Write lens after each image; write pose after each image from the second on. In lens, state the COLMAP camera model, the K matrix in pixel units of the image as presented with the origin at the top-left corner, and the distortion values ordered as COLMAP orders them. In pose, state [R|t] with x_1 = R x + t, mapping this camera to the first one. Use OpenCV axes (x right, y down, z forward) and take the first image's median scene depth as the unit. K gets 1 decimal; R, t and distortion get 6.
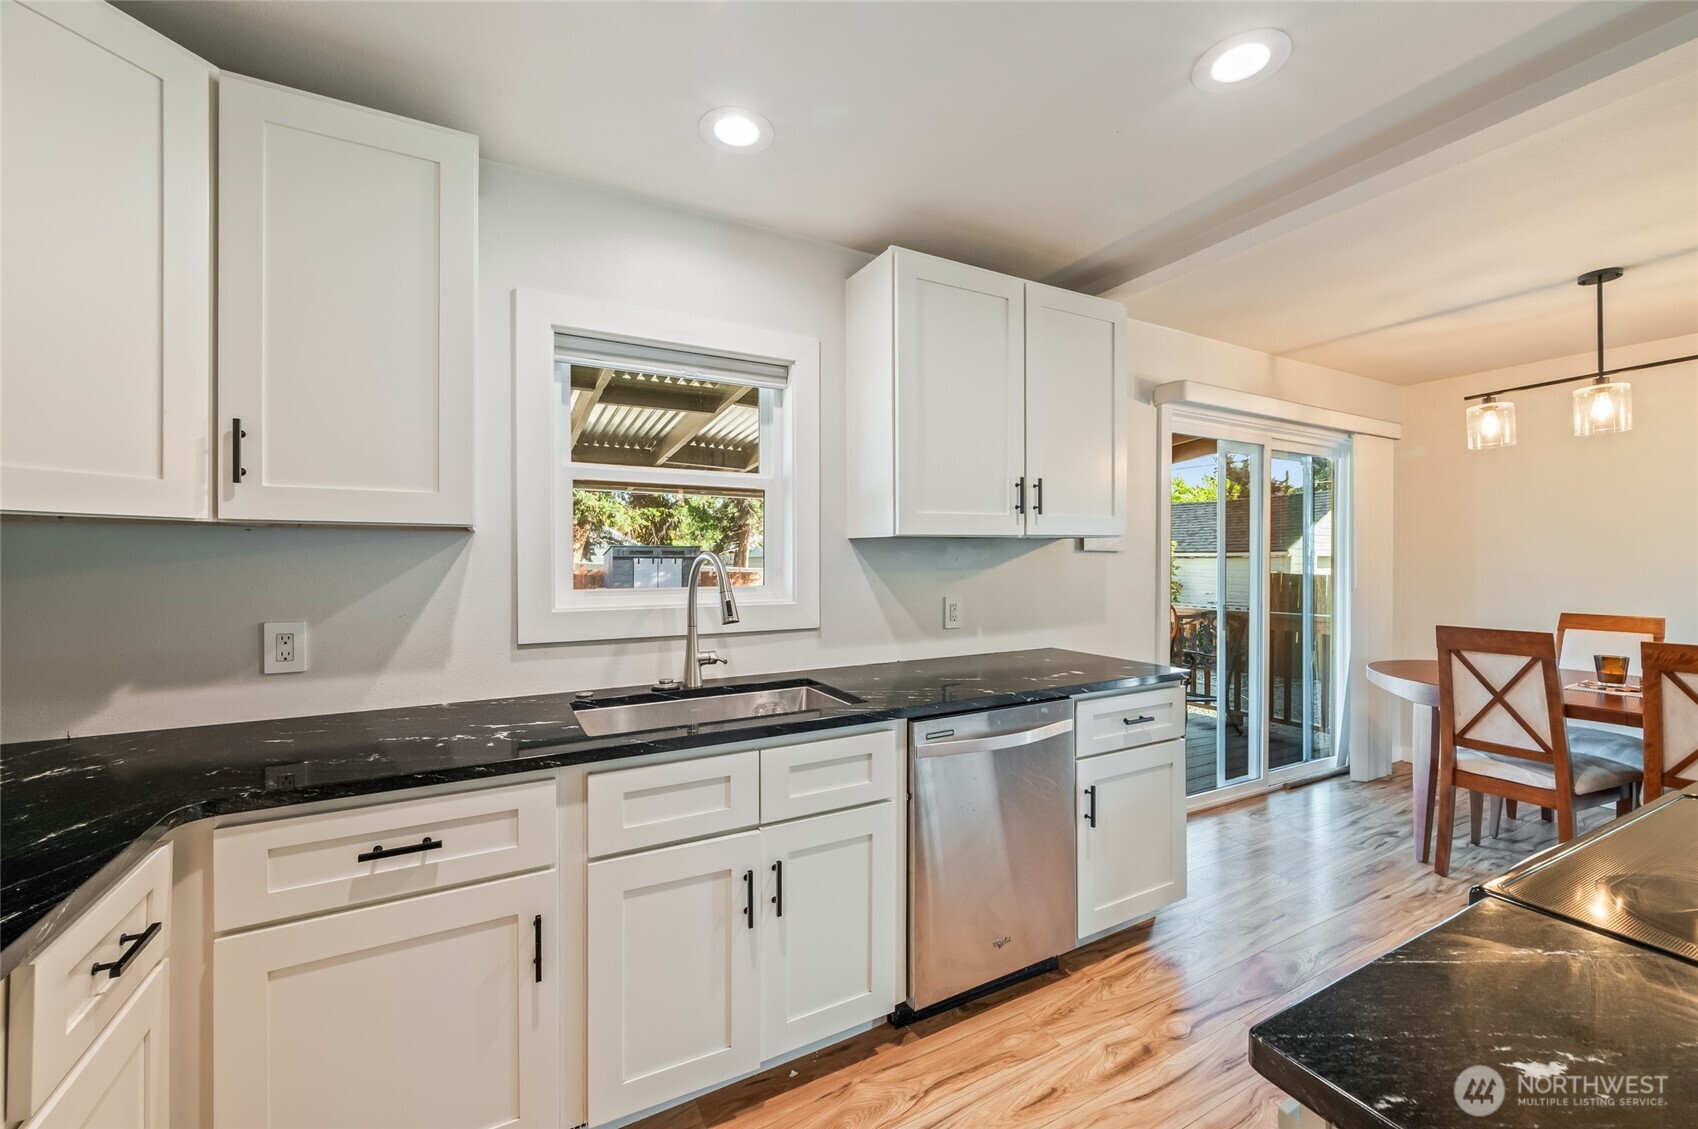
lens RADIAL K [[675.1, 0, 851.9], [0, 675.1, 556.0], [0, 0, 1]] dist [0.001671, -0.001006]
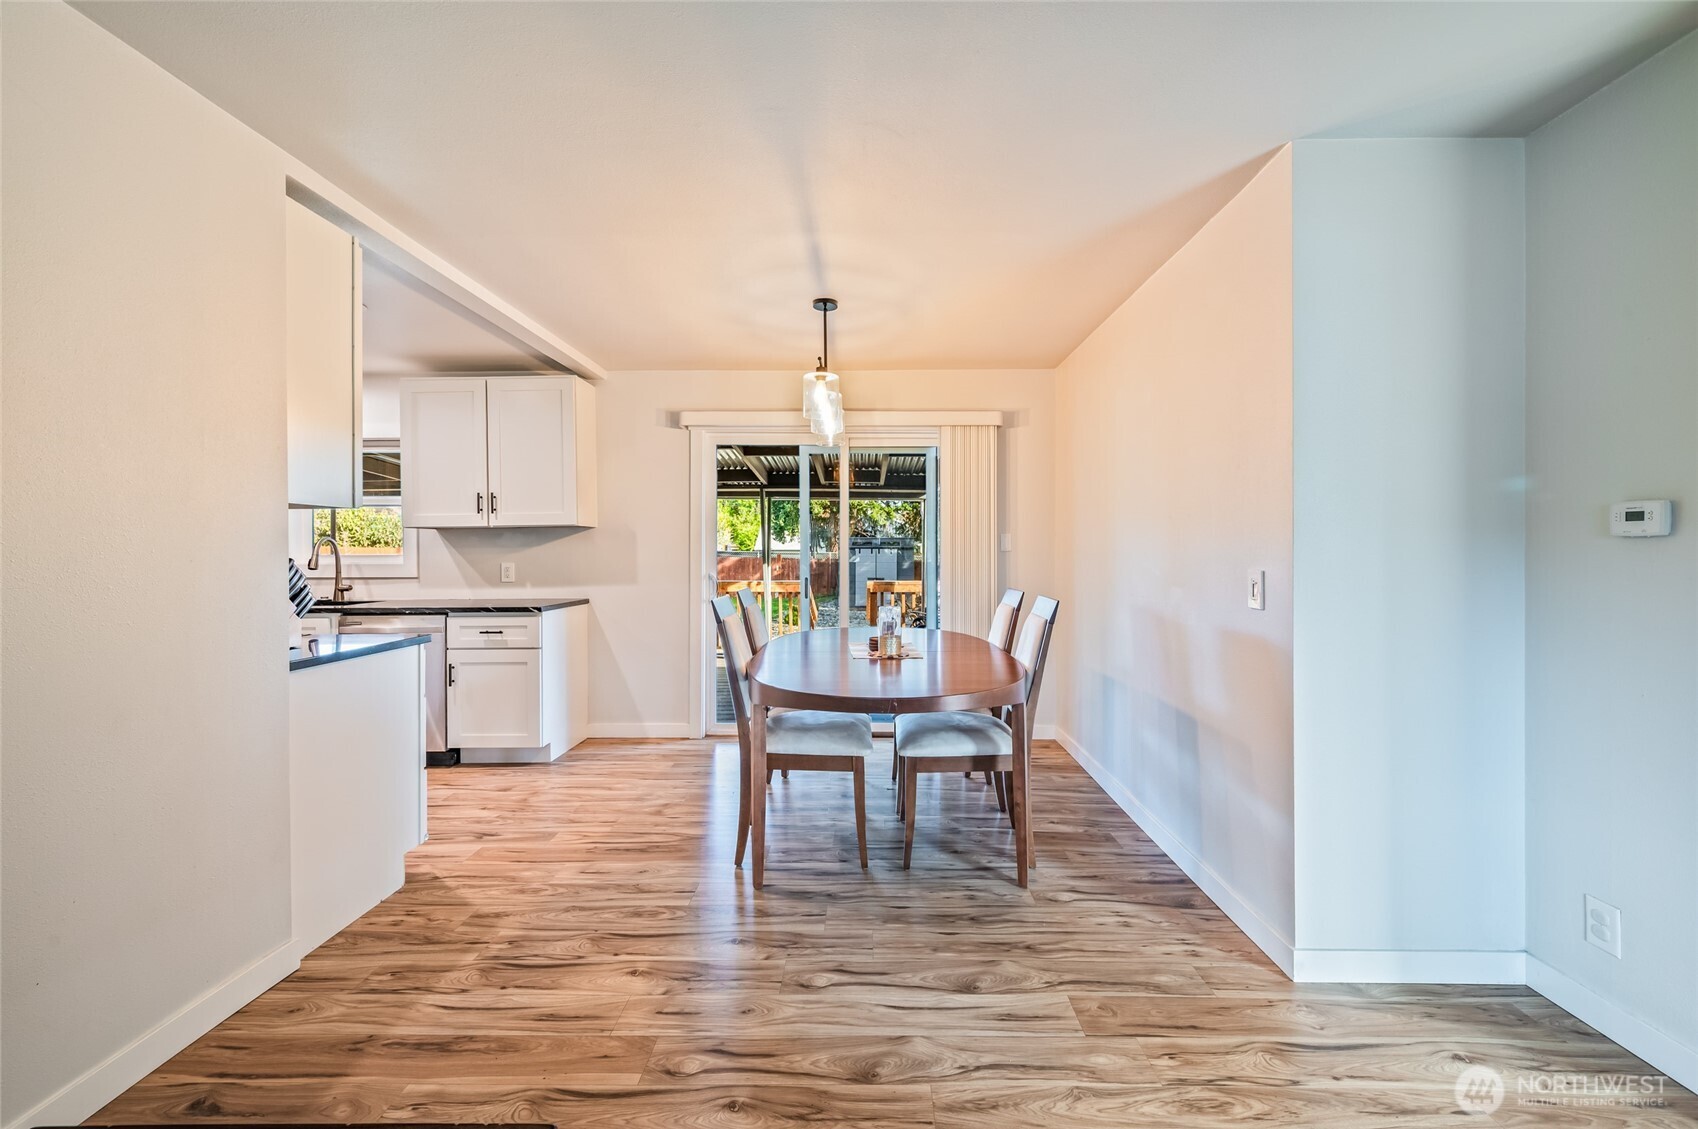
lens RADIAL K [[675.1, 0, 859.9], [0, 675.1, 547.6], [0, 0, 1]] dist [0.001671, -0.001006]
pose [[0.875851, -0.006761, -0.482535, 1.992682], [0.006117, 0.999977, -0.002908, 0.036808], [0.482543, -0.000405, 0.875872, -0.053873]]
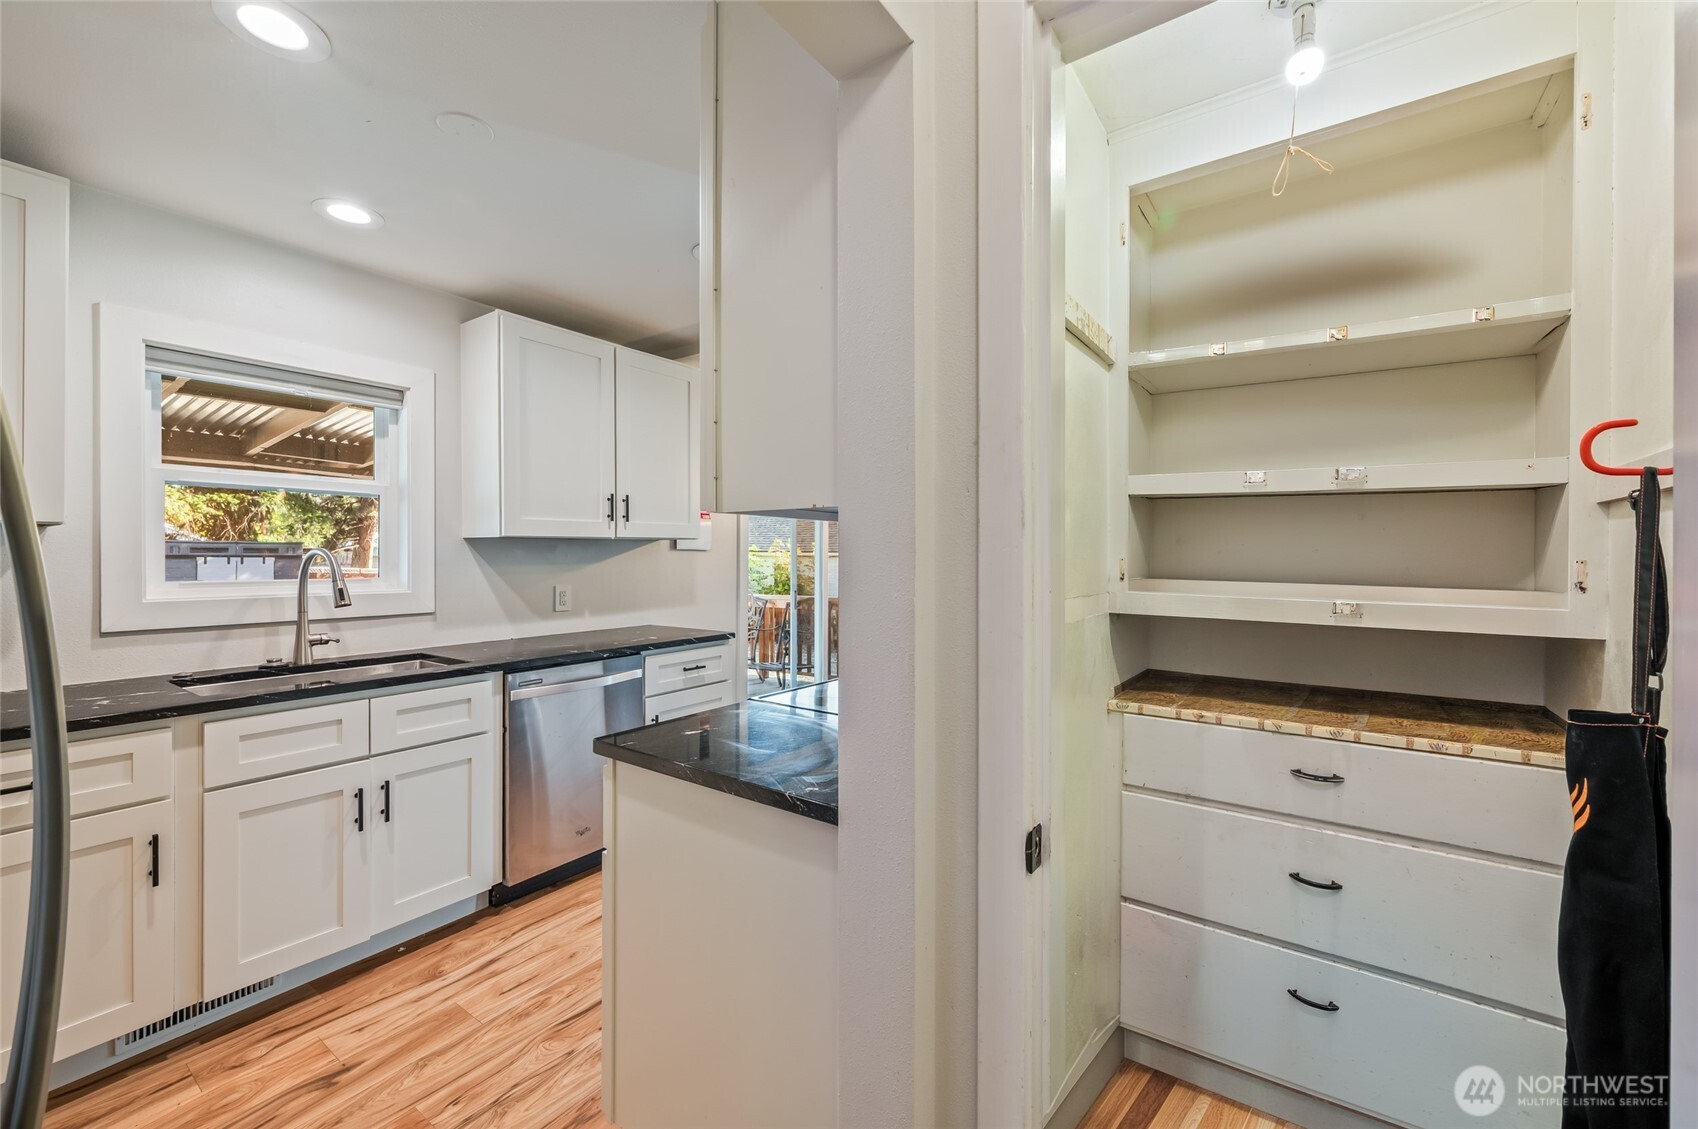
lens RADIAL K [[675.1, 0, 843.8], [0, 675.1, 557.4], [0, 0, 1]] dist [0.001671, -0.001006]
pose [[0.897838, 0.000654, 0.440325, 0.077608], [-0.001889, 0.999995, 0.002368, 0.005136], [-0.440321, -0.002958, 0.897835, -0.401708]]
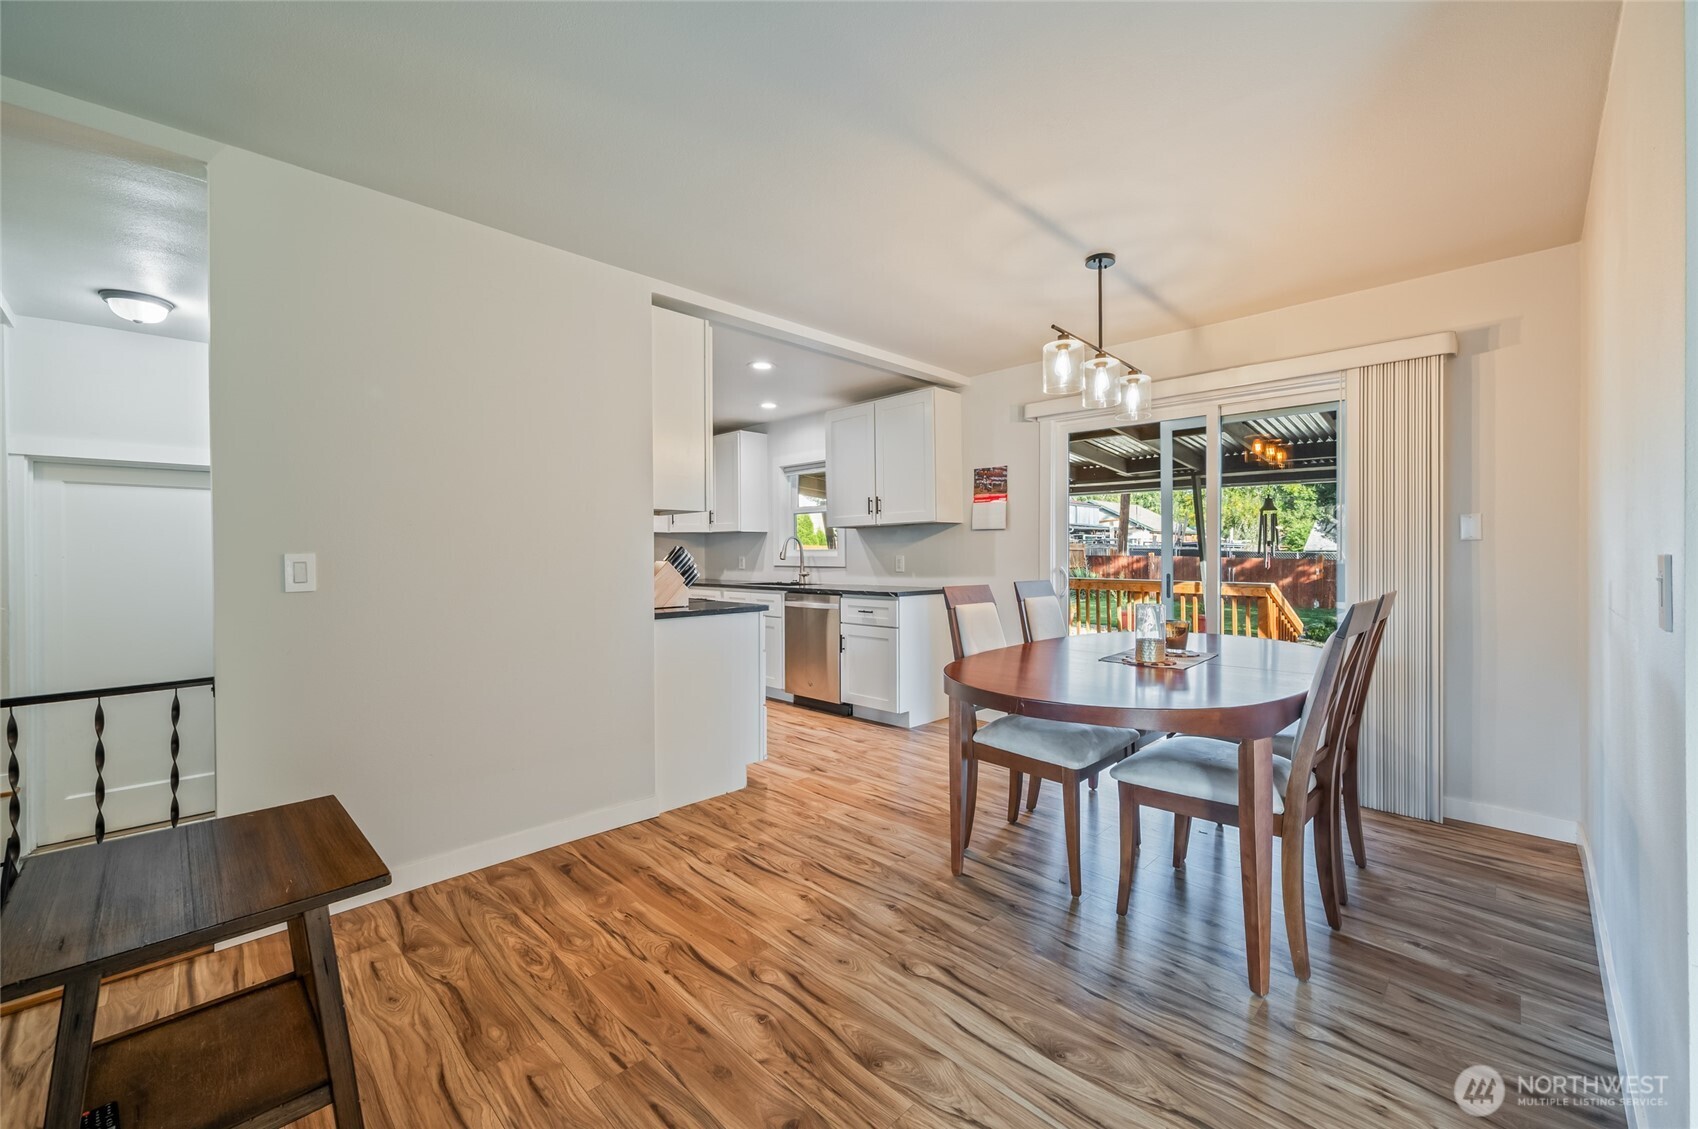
lens RADIAL K [[675.1, 0, 855.0], [0, 675.1, 552.8], [0, 0, 1]] dist [0.001671, -0.001006]
pose [[0.295590, -0.004286, -0.955305, 2.306566], [0.006191, 0.999978, -0.002571, 0.064134], [0.955295, -0.005154, 0.295610, 0.336445]]
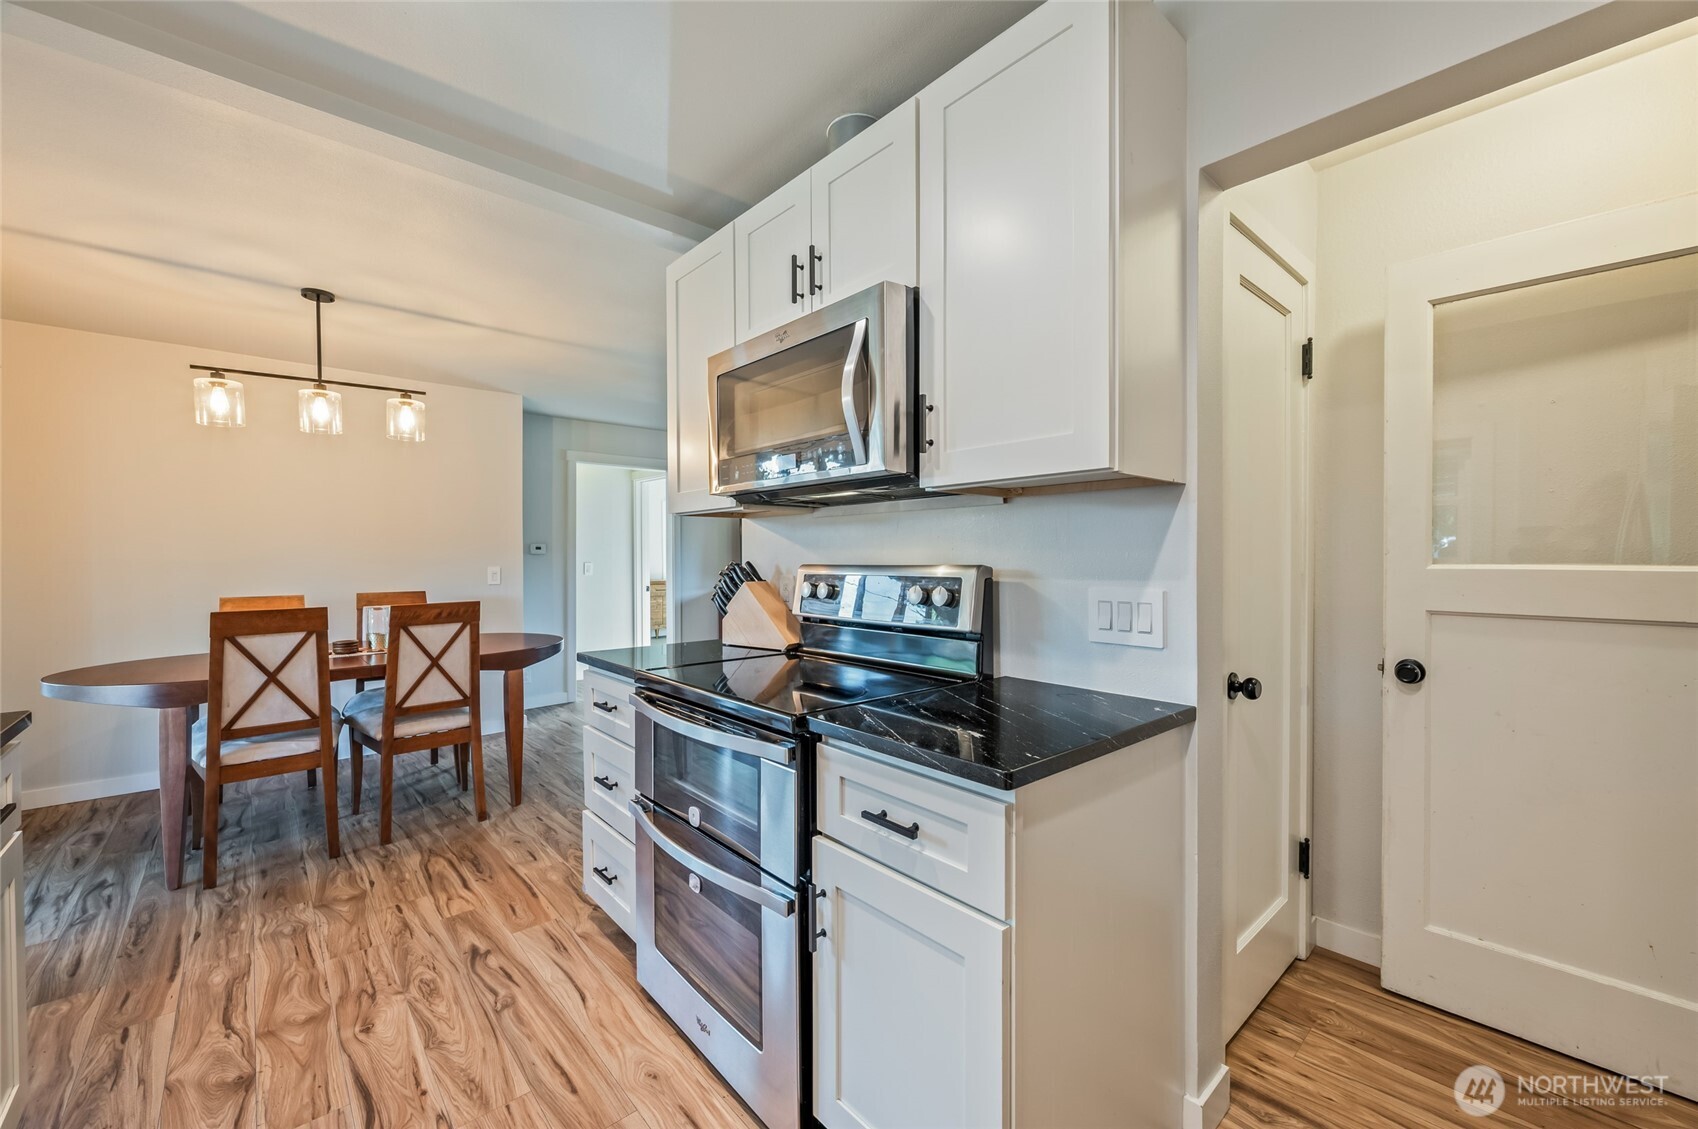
lens RADIAL K [[675.1, 0, 852.9], [0, 675.1, 556.6], [0, 0, 1]] dist [0.001671, -0.001006]
pose [[-0.236485, -0.002162, 0.971633, -0.249602], [0.004471, 0.999985, 0.003313, 0.033567], [-0.971625, 0.005128, -0.236472, 0.441122]]
